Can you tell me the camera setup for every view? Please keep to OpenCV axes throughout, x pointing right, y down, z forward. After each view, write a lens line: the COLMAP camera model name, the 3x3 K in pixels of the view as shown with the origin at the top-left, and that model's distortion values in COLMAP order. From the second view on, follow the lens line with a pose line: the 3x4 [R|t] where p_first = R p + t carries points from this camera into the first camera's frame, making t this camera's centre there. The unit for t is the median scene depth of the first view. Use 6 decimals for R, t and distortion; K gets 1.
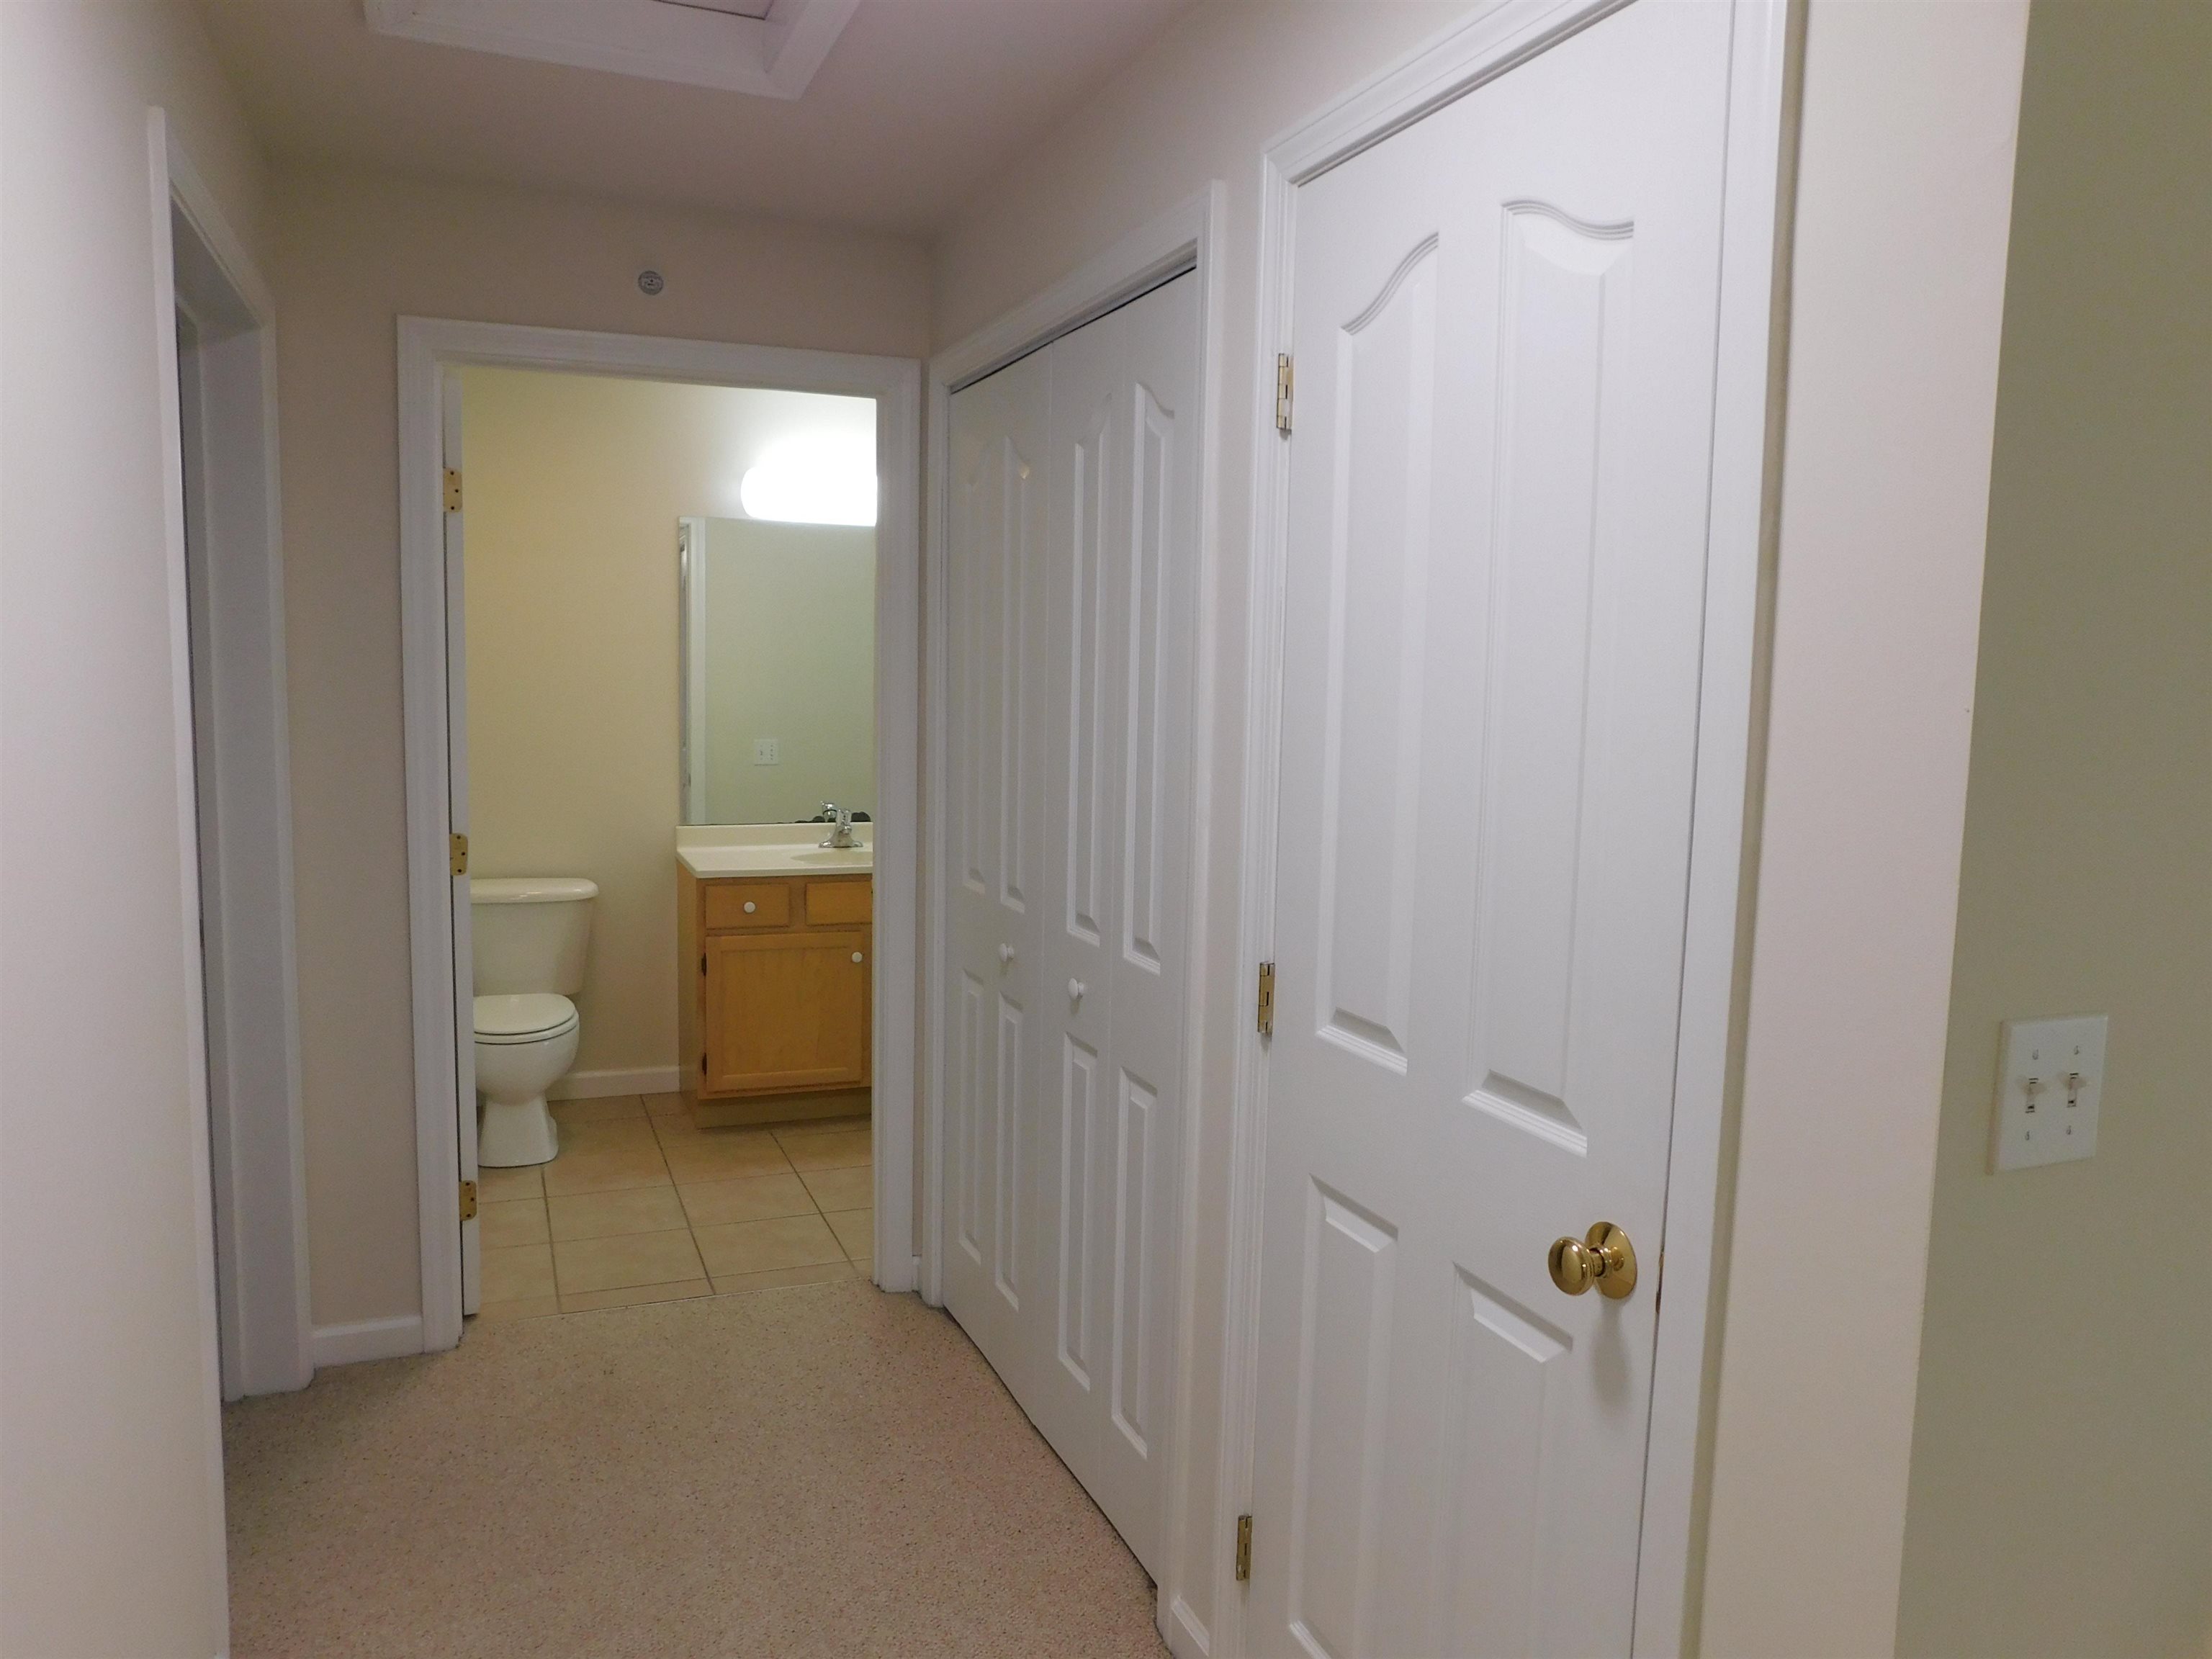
lens RADIAL K [[1515.6, 0, 1087.3], [0, 1515.6, 819.7], [0, 0, 1]] dist [-0.070730, 0.064490]
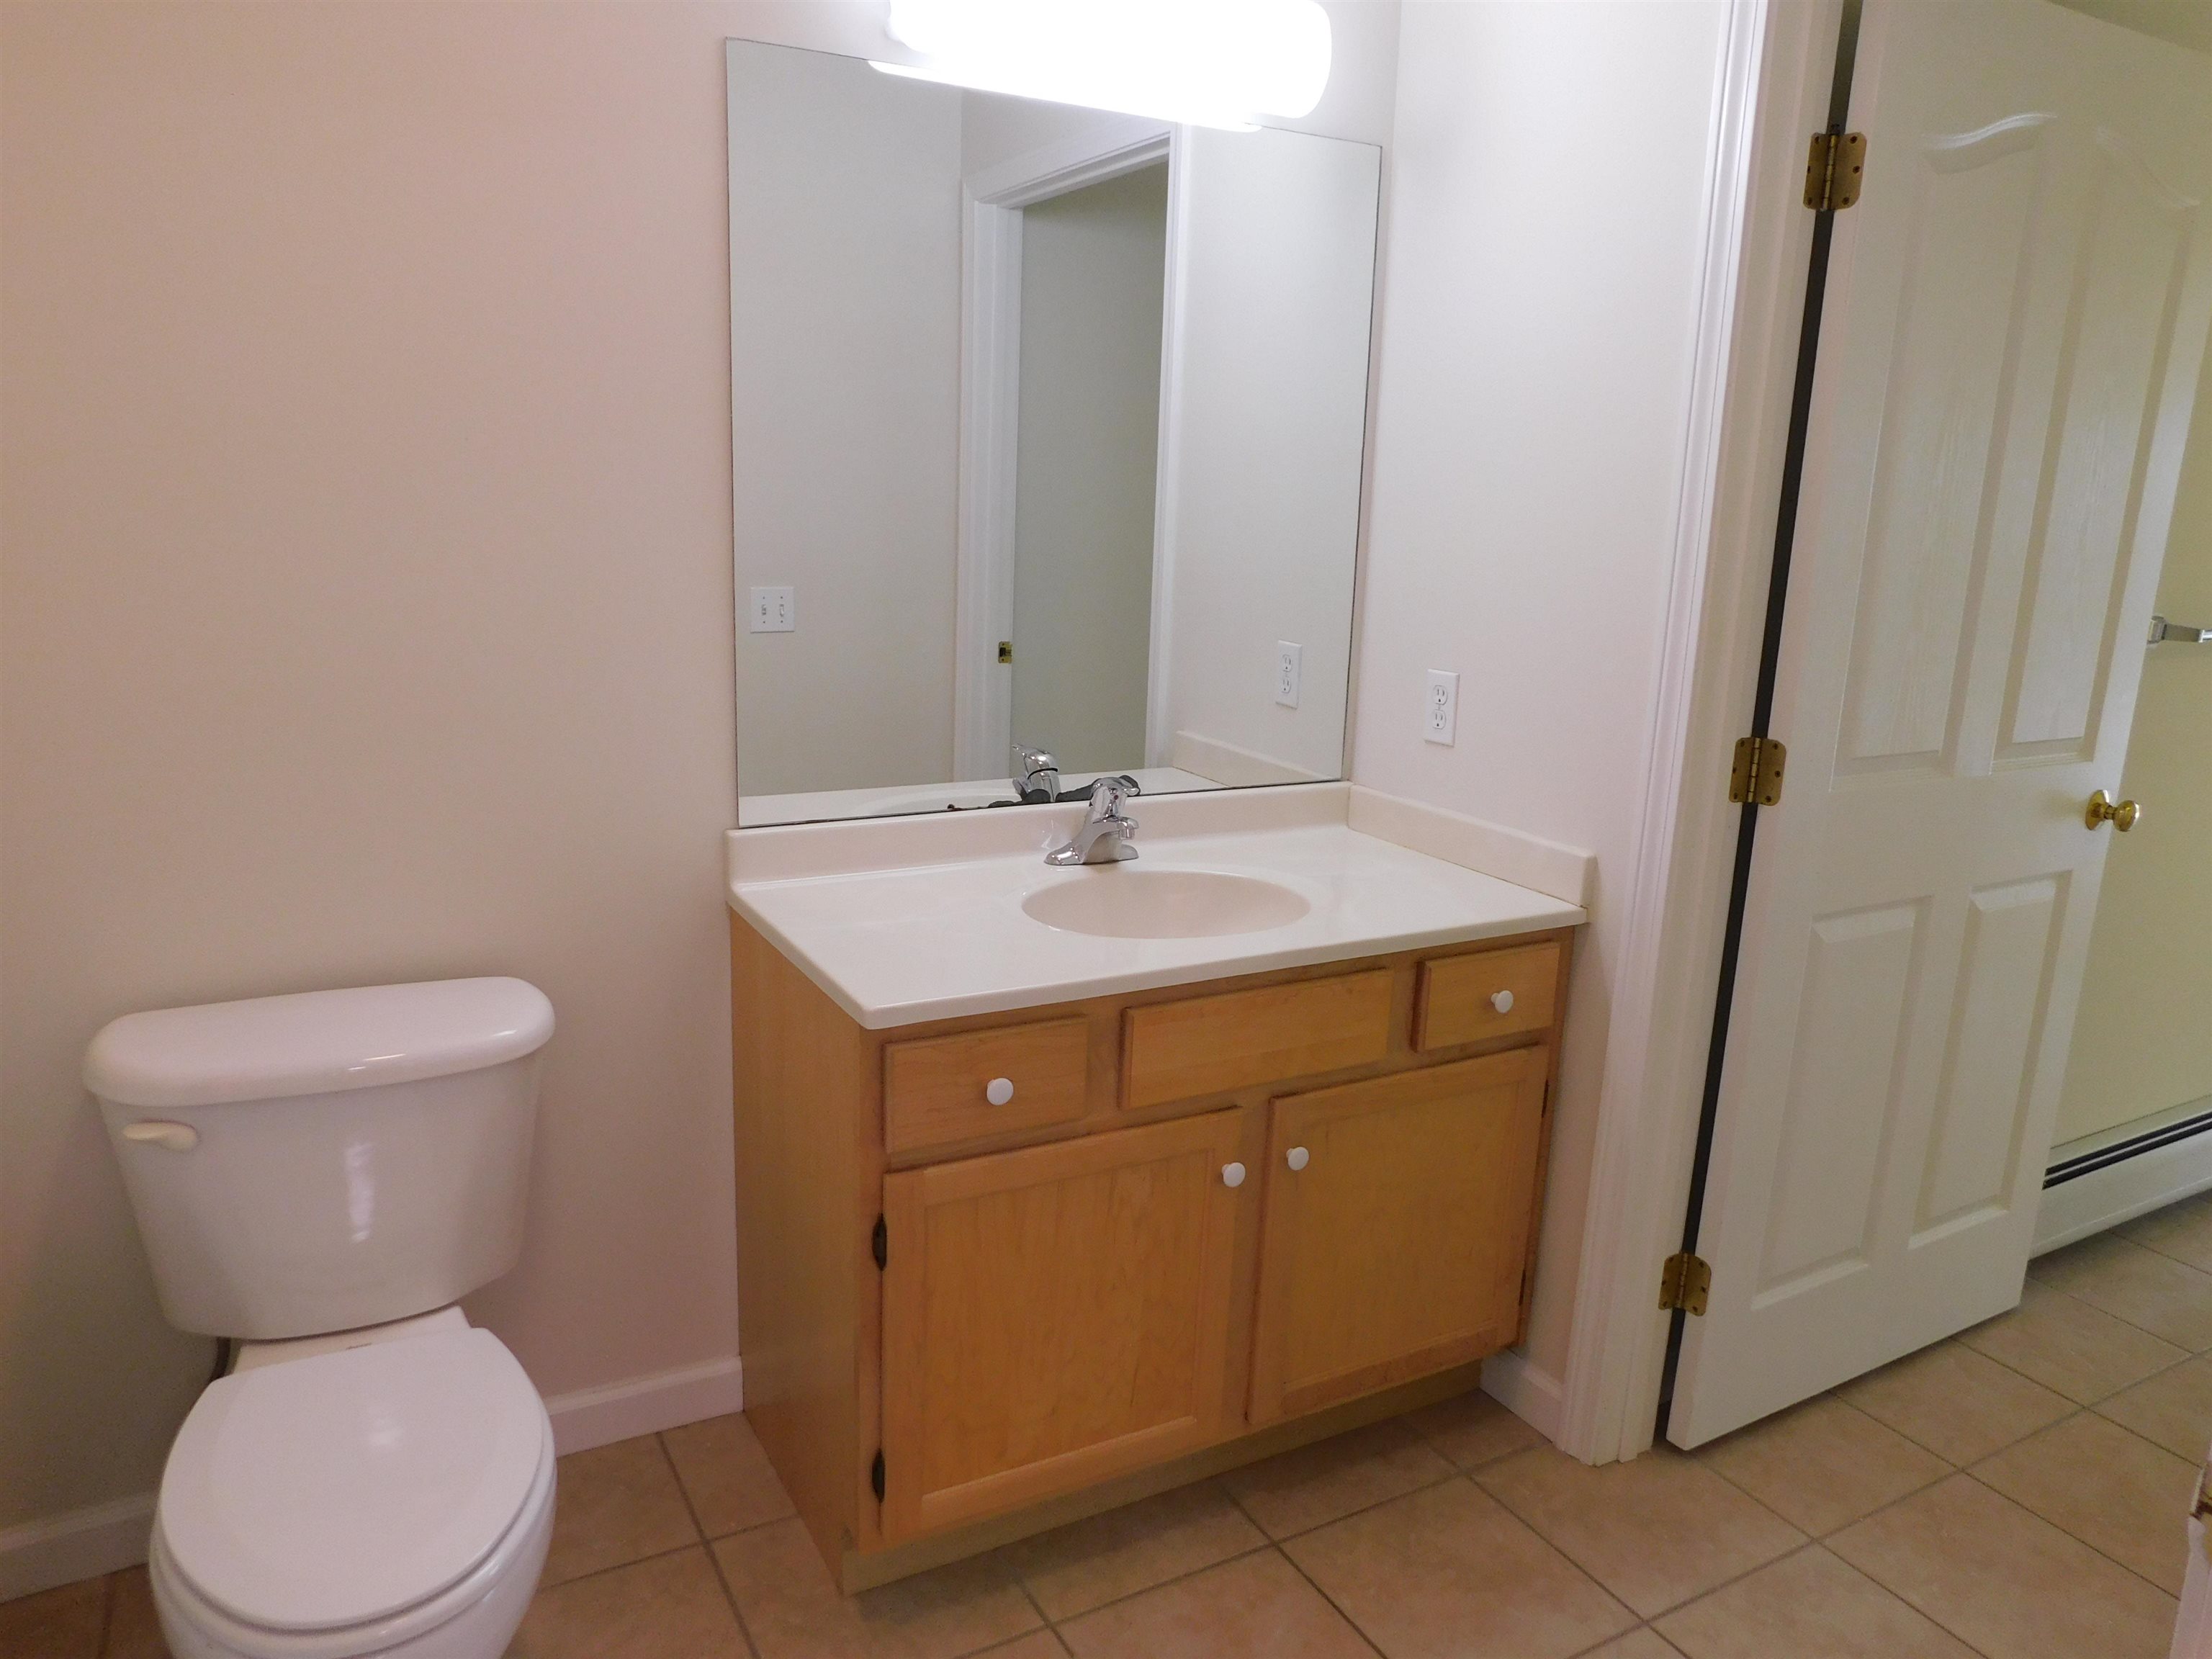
lens RADIAL K [[1515.6, 0, 1087.3], [0, 1515.6, 819.7], [0, 0, 1]] dist [-0.070730, 0.064490]
pose [[0.992472, -0.007746, 0.122230, -0.241848], [-0.007415, 0.992367, 0.123096, -0.054097], [-0.122251, -0.123076, 0.984839, 0.620412]]
